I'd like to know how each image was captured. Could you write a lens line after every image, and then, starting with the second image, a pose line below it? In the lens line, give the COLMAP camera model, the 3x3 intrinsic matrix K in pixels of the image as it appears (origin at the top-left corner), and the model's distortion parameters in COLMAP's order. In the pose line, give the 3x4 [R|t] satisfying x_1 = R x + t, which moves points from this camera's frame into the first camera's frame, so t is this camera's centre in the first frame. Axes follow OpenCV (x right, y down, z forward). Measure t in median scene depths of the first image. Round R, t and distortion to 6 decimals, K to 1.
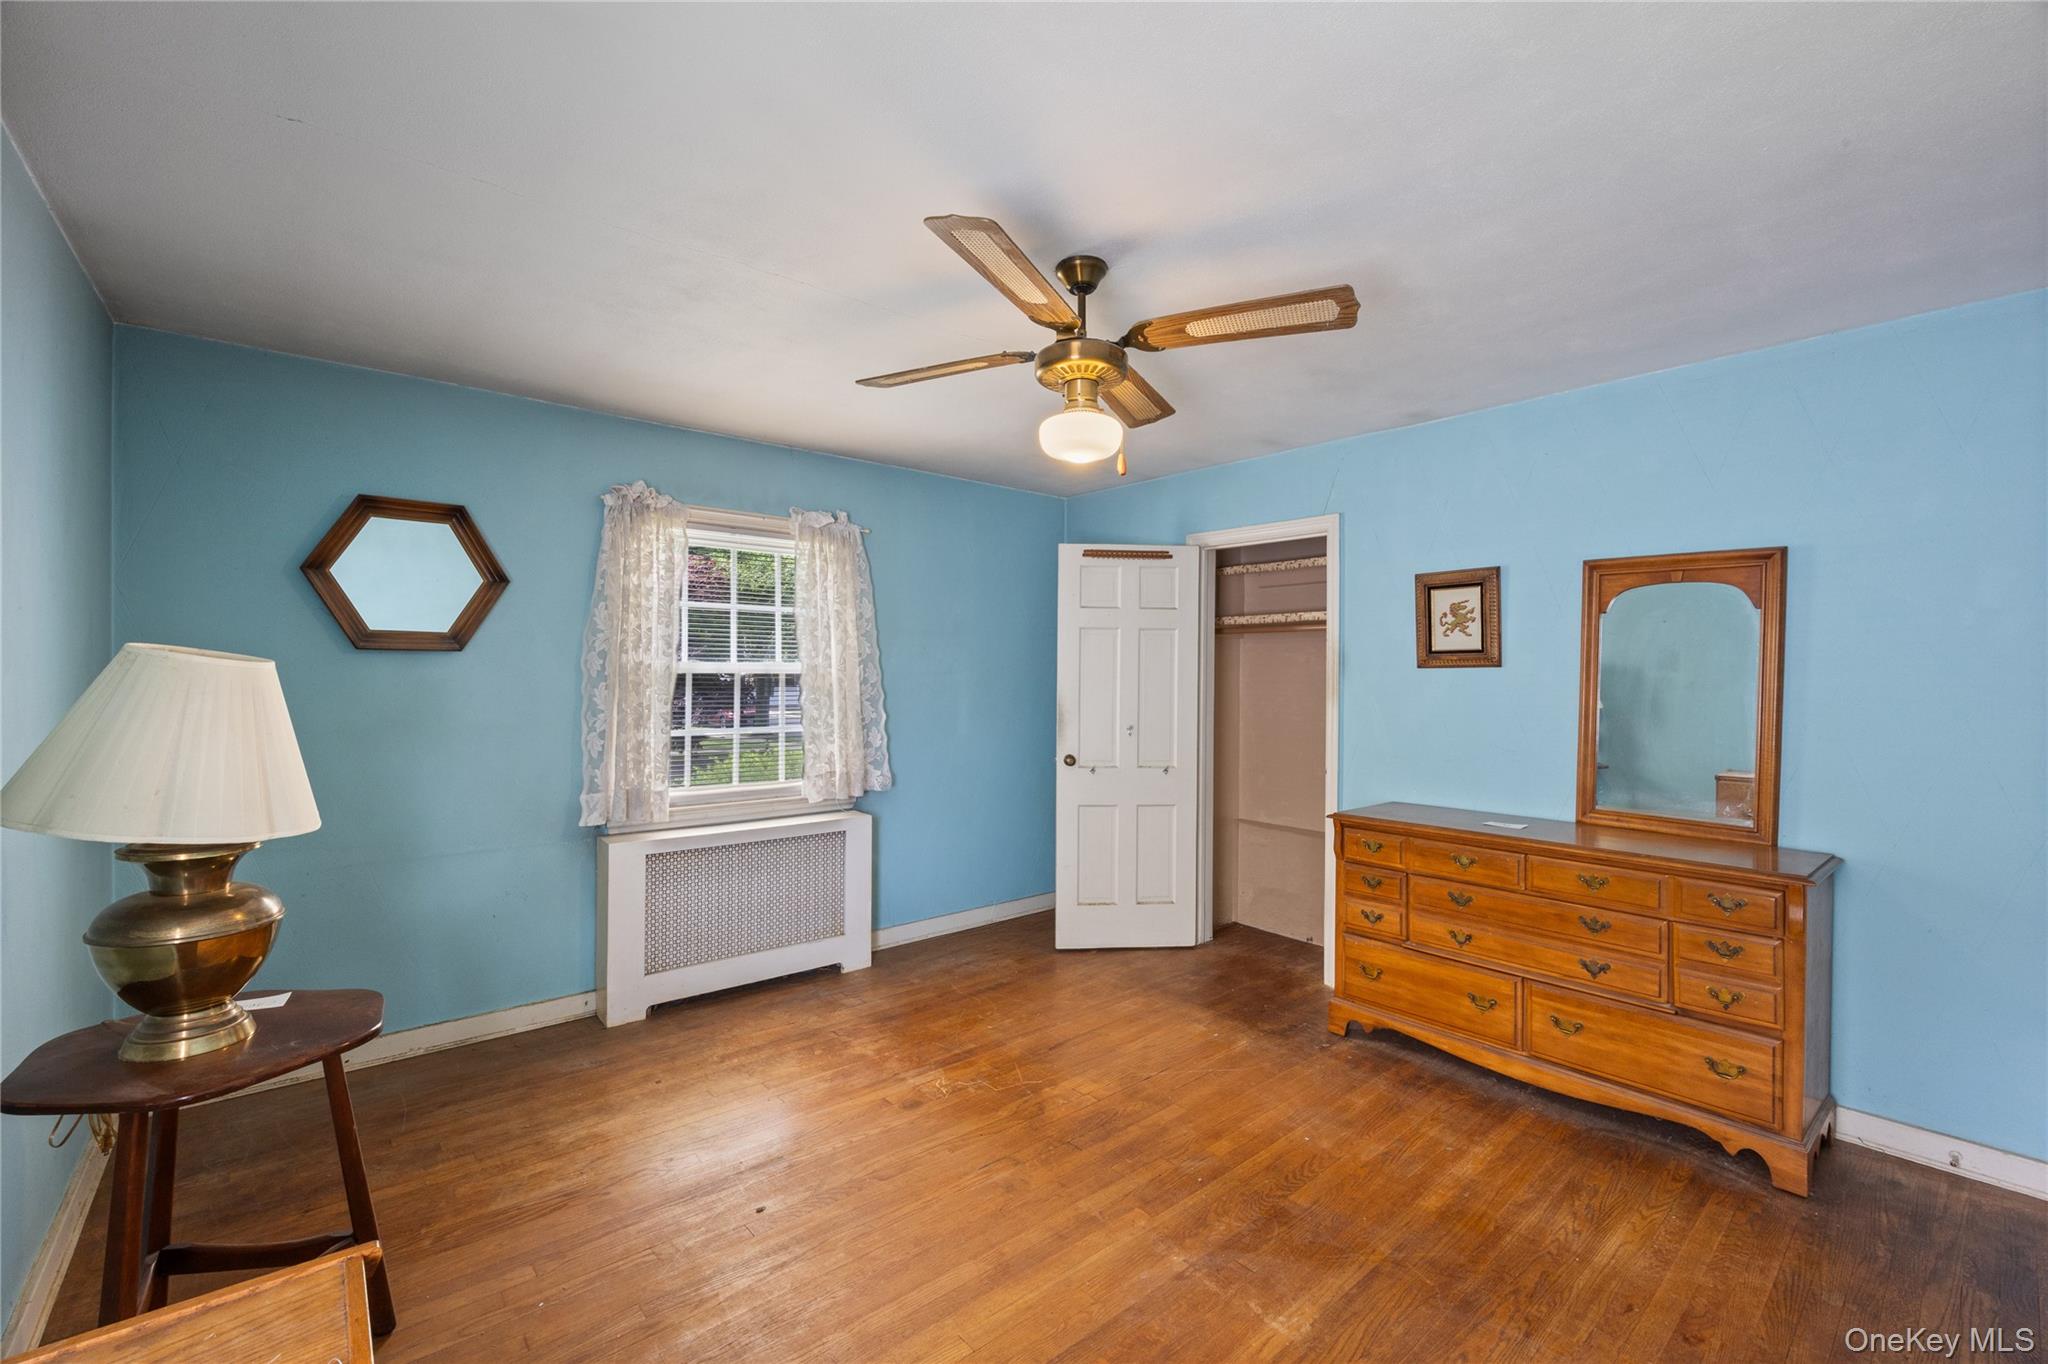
lens RADIAL K [[881.4, 0, 1026.9], [0, 881.4, 678.3], [0, 0, 1]] dist [0.000970, 0.000025]
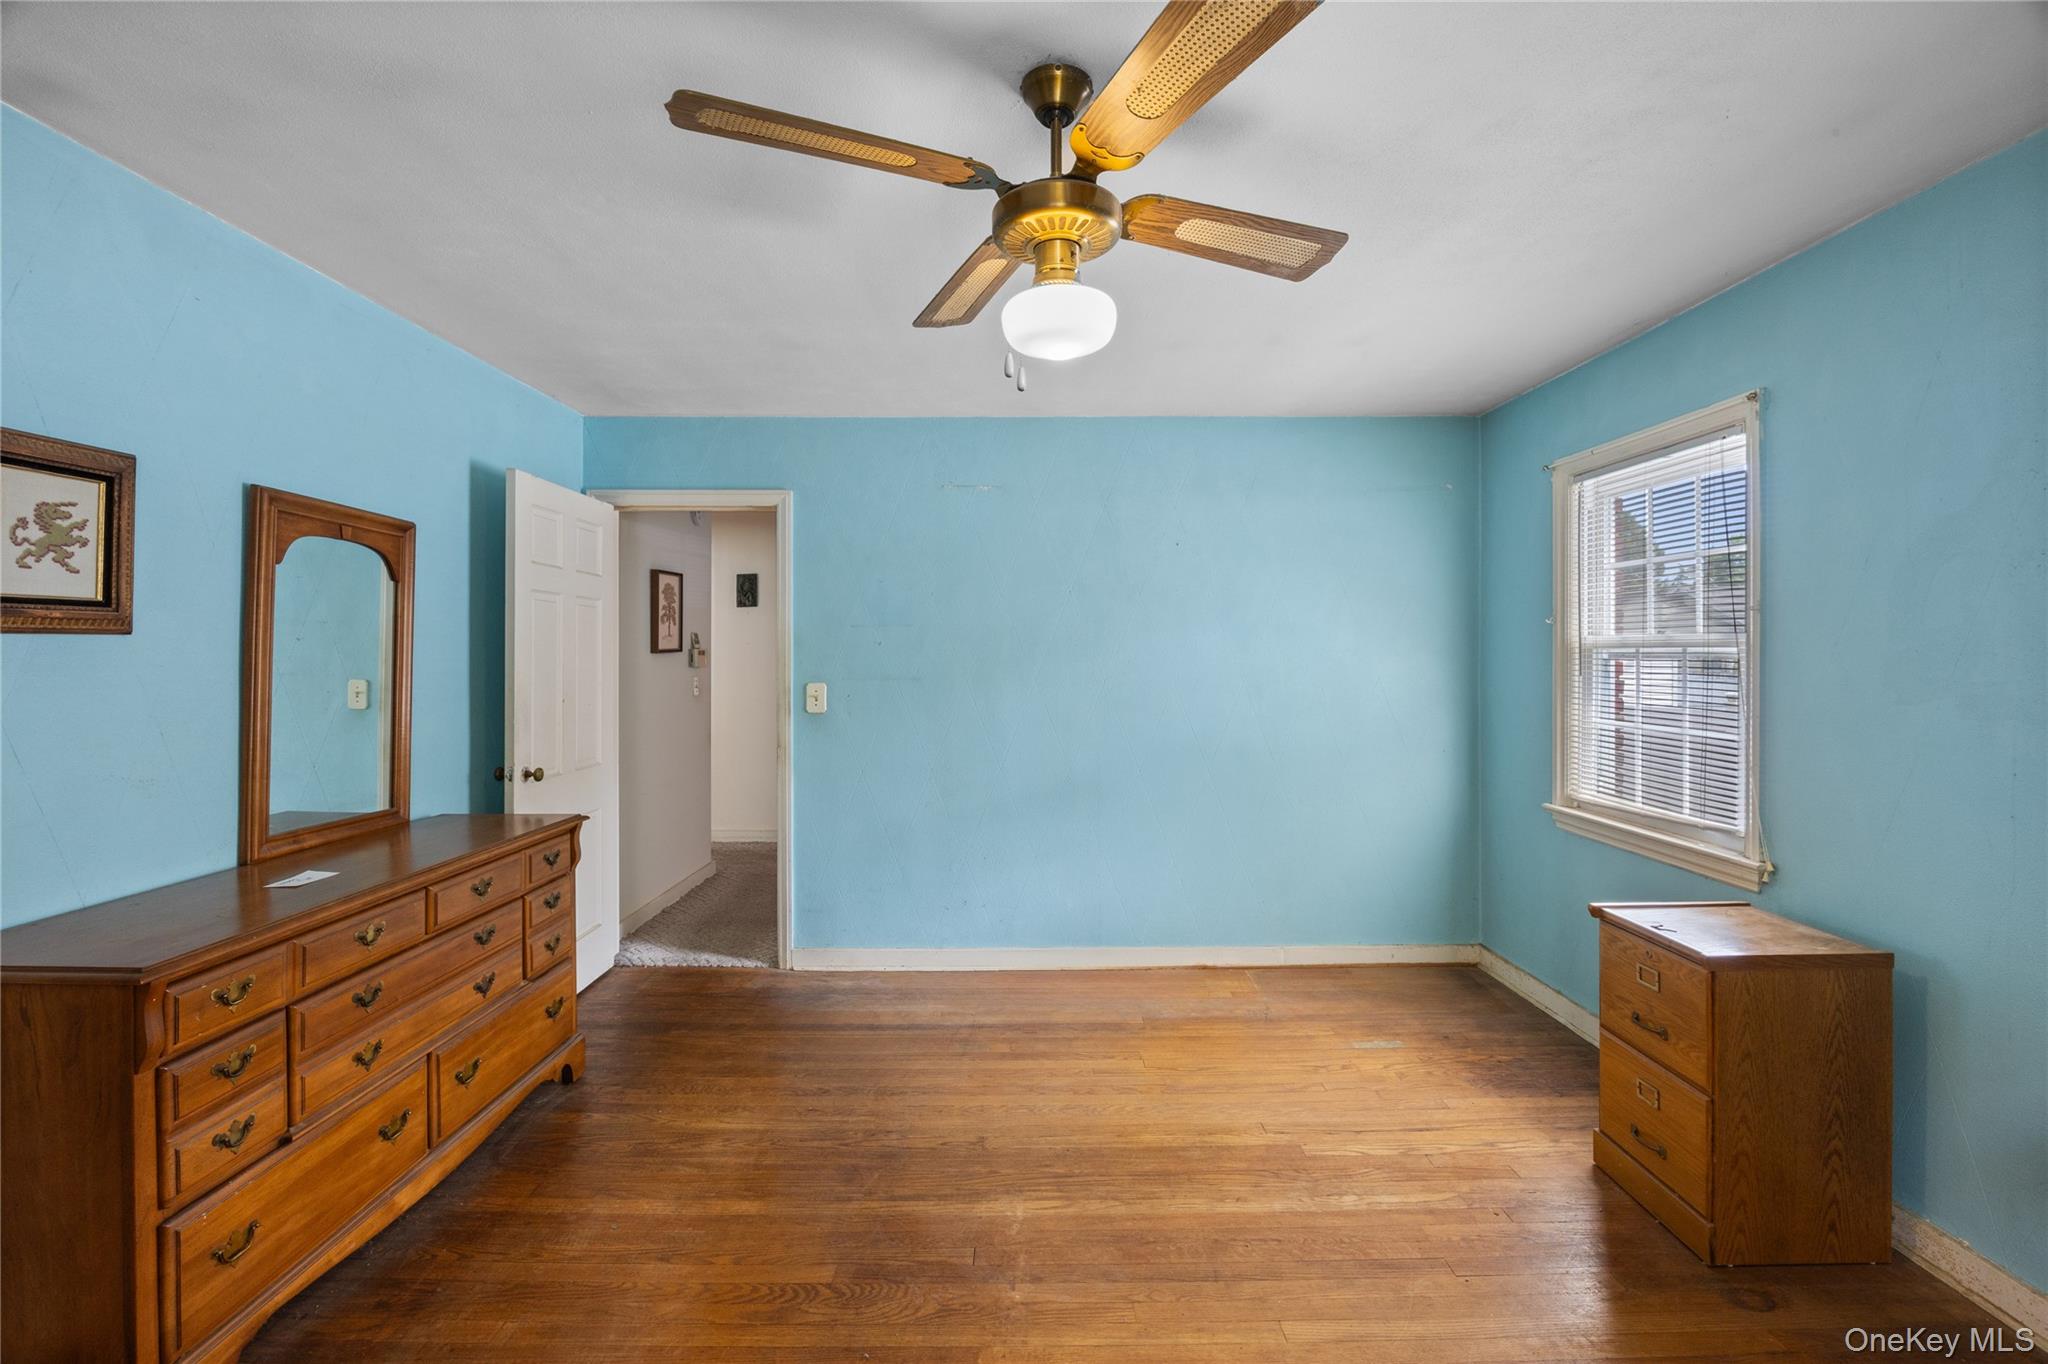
lens RADIAL K [[881.4, 0, 1027.4], [0, 881.4, 663.3], [0, 0, 1]] dist [0.000970, 0.000025]
pose [[-0.768065, -0.007256, 0.640331, -0.288606], [0.003675, 0.999869, 0.015738, -0.001432], [-0.640361, 0.014441, -0.767938, 1.176384]]
